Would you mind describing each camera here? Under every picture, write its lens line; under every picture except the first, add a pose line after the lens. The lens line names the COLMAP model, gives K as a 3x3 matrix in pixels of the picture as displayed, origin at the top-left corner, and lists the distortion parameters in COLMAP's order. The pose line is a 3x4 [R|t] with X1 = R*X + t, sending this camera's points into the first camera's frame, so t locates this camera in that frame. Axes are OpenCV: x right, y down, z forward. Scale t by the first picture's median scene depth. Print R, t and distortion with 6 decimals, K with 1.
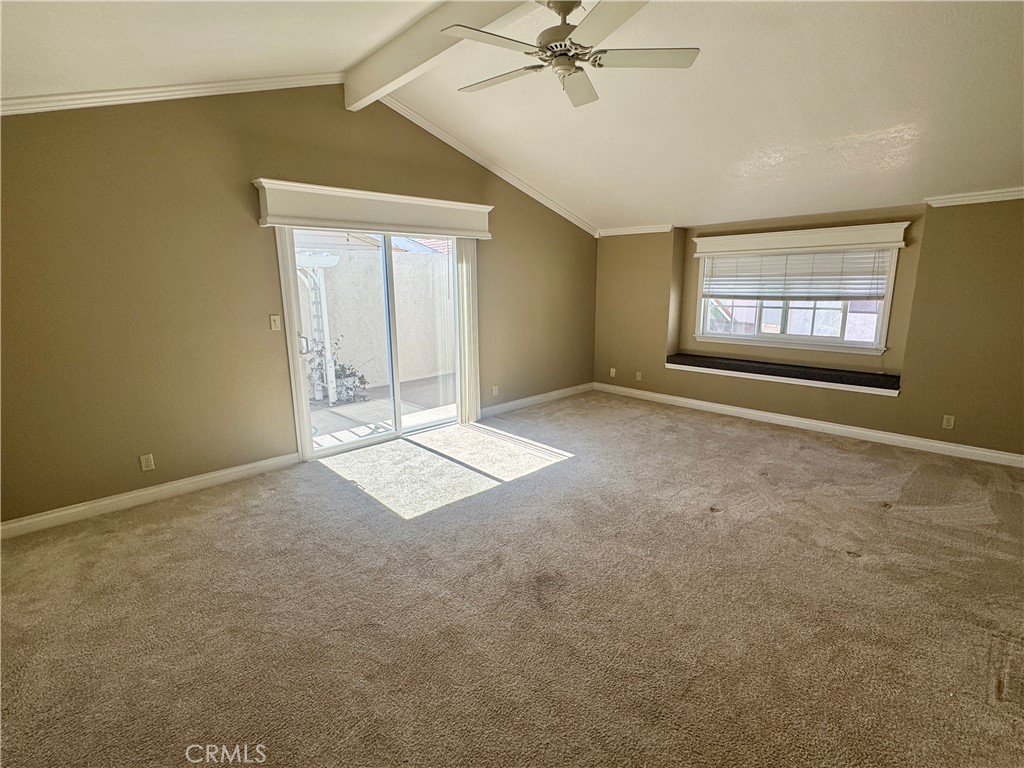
lens RADIAL K [[515.5, 0, 513.4], [0, 515.5, 384.5], [0, 0, 1]] dist [-0.002412, -0.000773]
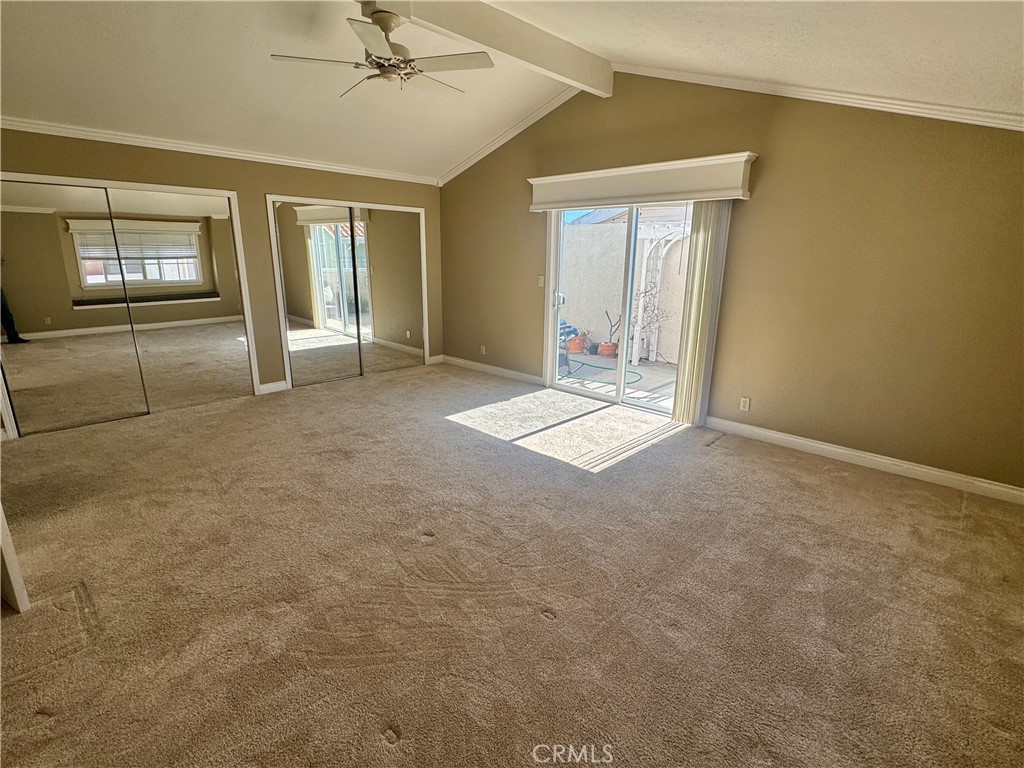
lens RADIAL K [[515.5, 0, 512.6], [0, 515.5, 387.3], [0, 0, 1]] dist [-0.002412, -0.000773]
pose [[0.013097, 0.263290, -0.964628, 0.825655], [-0.210670, 0.943783, 0.254740, -0.160488], [0.977470, 0.199881, 0.067828, 0.758923]]
